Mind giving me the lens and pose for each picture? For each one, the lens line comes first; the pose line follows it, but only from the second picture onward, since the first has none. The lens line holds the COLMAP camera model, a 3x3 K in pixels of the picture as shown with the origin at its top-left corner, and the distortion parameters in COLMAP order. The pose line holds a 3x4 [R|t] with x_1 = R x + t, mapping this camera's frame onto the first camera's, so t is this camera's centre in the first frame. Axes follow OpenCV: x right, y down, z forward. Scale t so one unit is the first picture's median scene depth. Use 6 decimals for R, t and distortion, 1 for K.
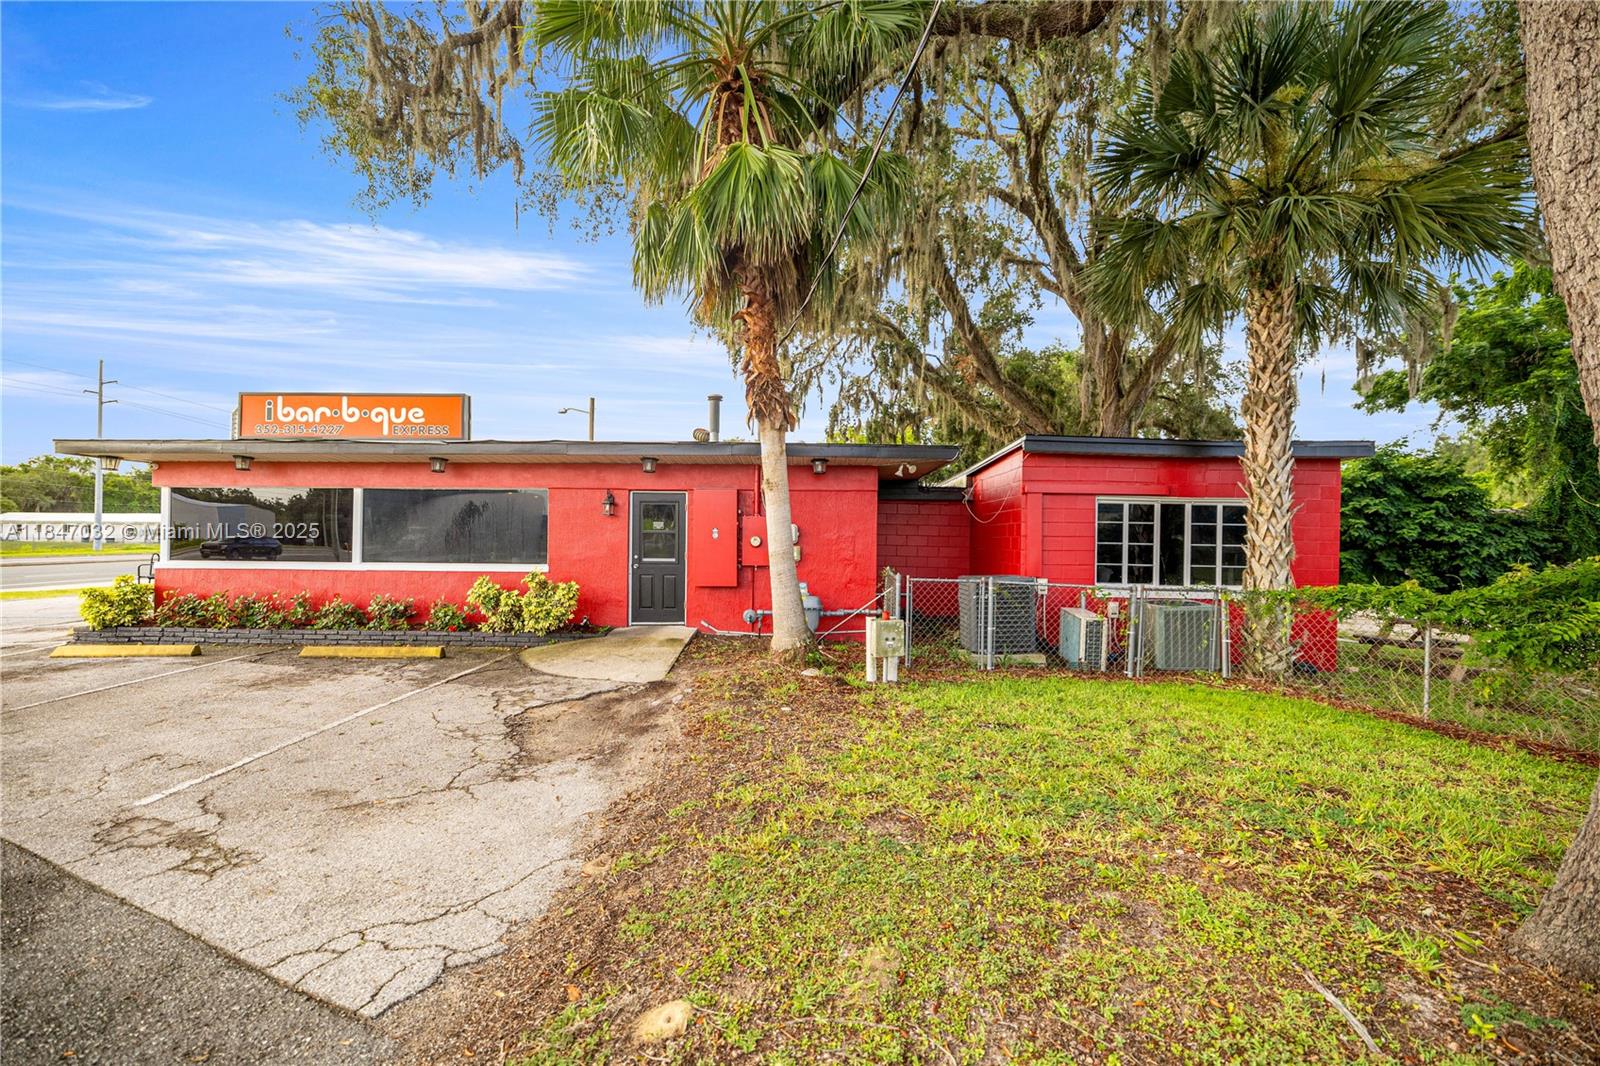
lens RADIAL K [[674.9, 0, 796.5], [0, 674.9, 535.8], [0, 0, 1]] dist [0.003063, 0.000416]
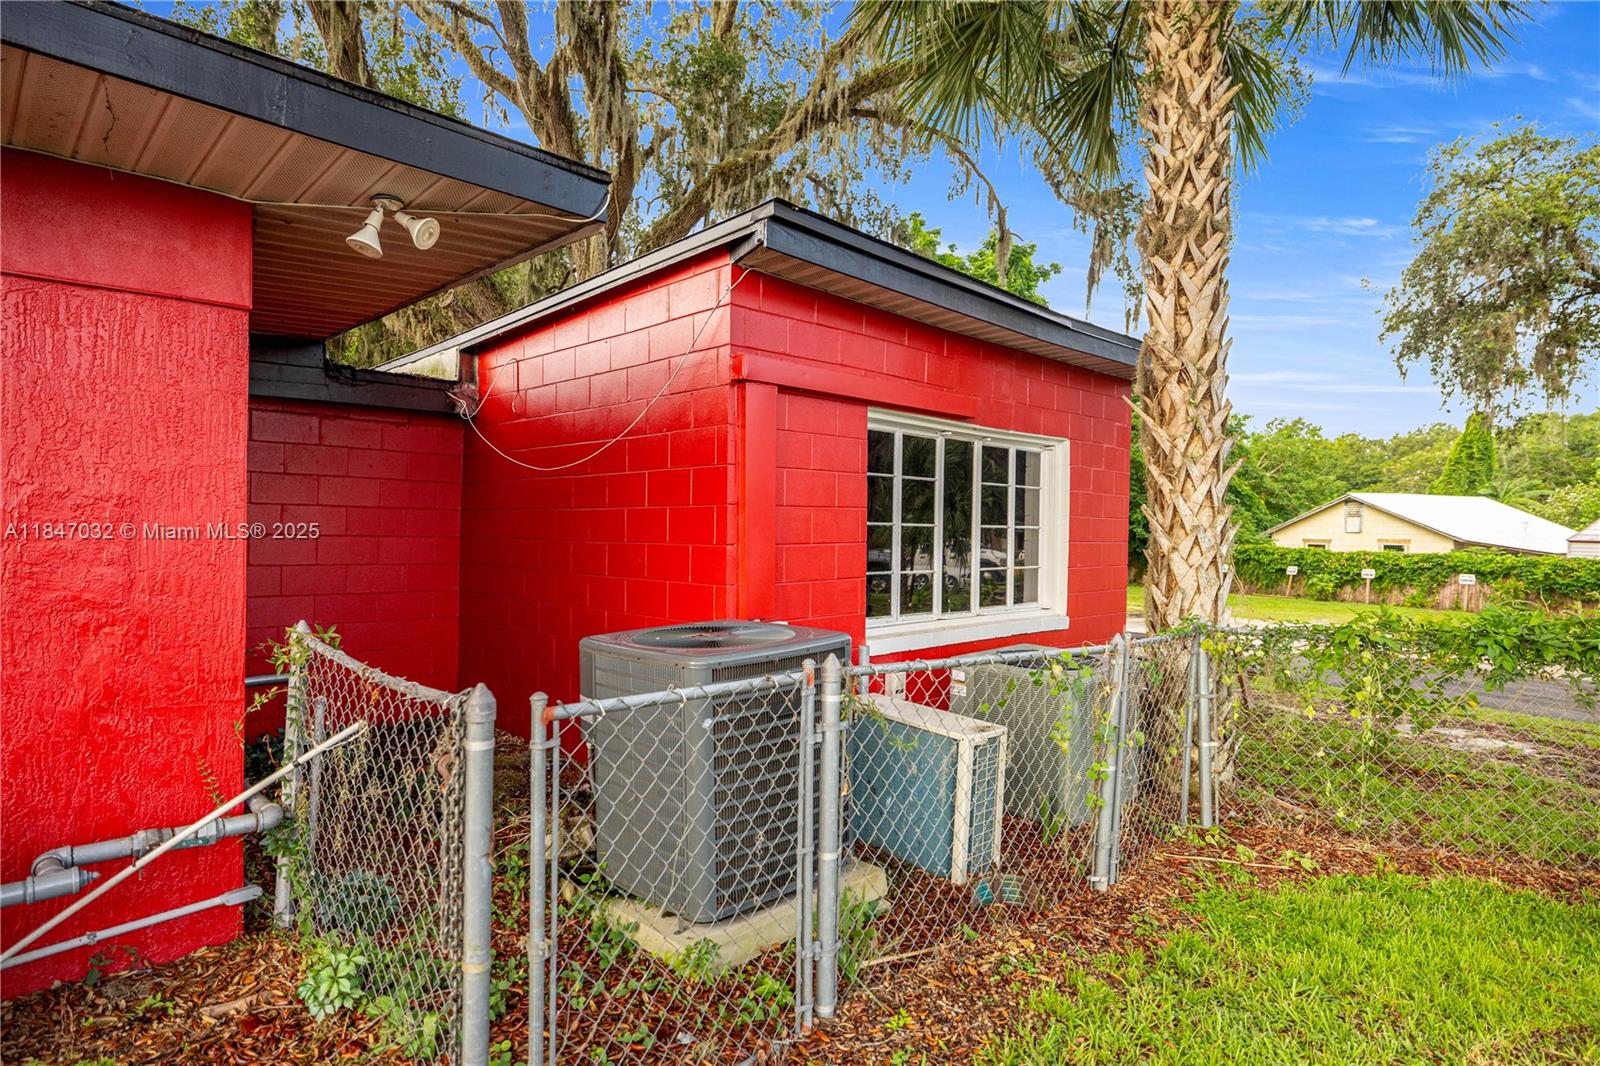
lens RADIAL K [[887.9, 0, 800.7], [0, 887.9, 530.4], [0, 0, 1]] dist [0.000476, -0.000886]
pose [[0.699585, -0.011466, 0.714458, 0.030857], [-0.001694, 0.999842, 0.017705, 0.005786], [-0.714548, -0.013596, 0.699455, 0.650802]]
